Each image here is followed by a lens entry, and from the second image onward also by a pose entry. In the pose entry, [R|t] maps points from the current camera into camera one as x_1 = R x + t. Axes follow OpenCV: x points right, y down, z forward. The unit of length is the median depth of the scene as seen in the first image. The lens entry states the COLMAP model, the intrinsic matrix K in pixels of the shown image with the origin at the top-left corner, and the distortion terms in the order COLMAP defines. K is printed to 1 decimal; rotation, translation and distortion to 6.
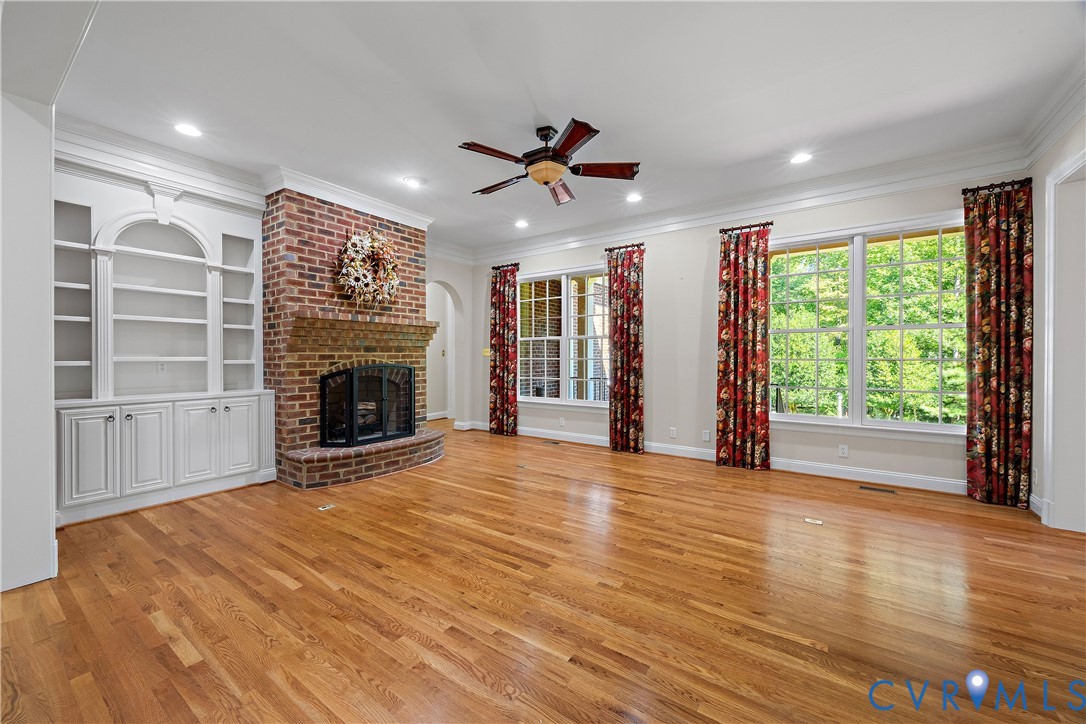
lens RADIAL K [[427.7, 0, 536.2], [0, 427.7, 358.2], [0, 0, 1]] dist [0.006147, 0.000305]
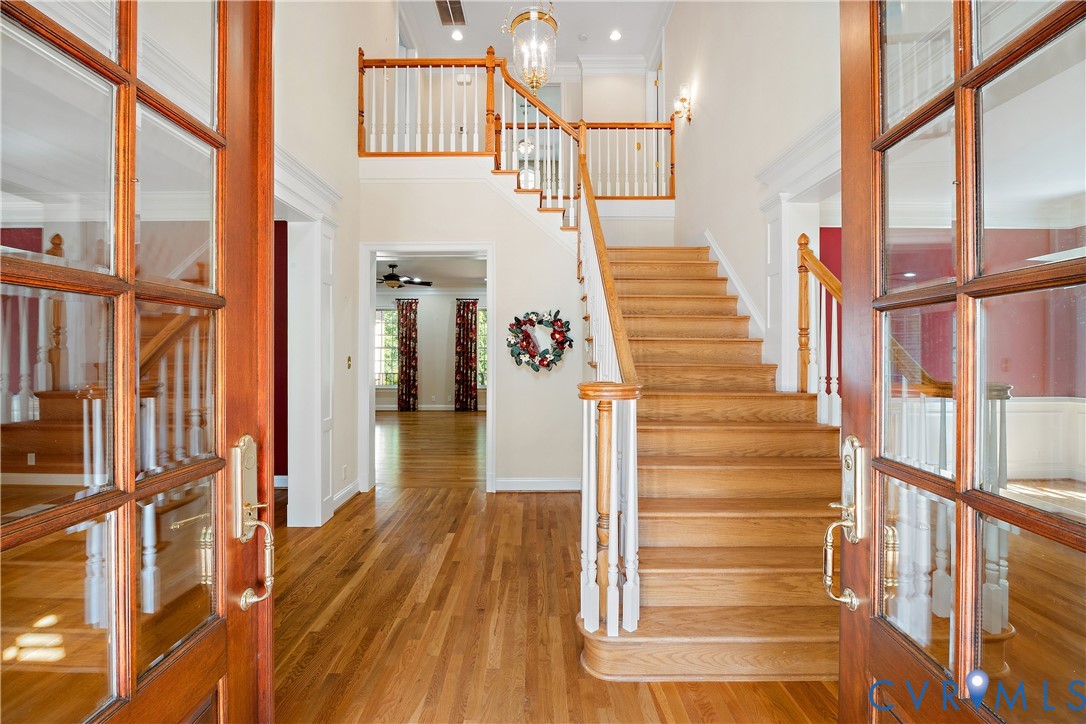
lens RADIAL K [[487.4, 0, 542.6], [0, 487.4, 360.9], [0, 0, 1]] dist [-0.005792, 0.000135]
pose [[0.815396, -0.000169, 0.578903, -0.553770], [0.001736, 0.999996, -0.002152, 0.008193], [-0.578900, 0.002760, 0.815394, -1.084034]]
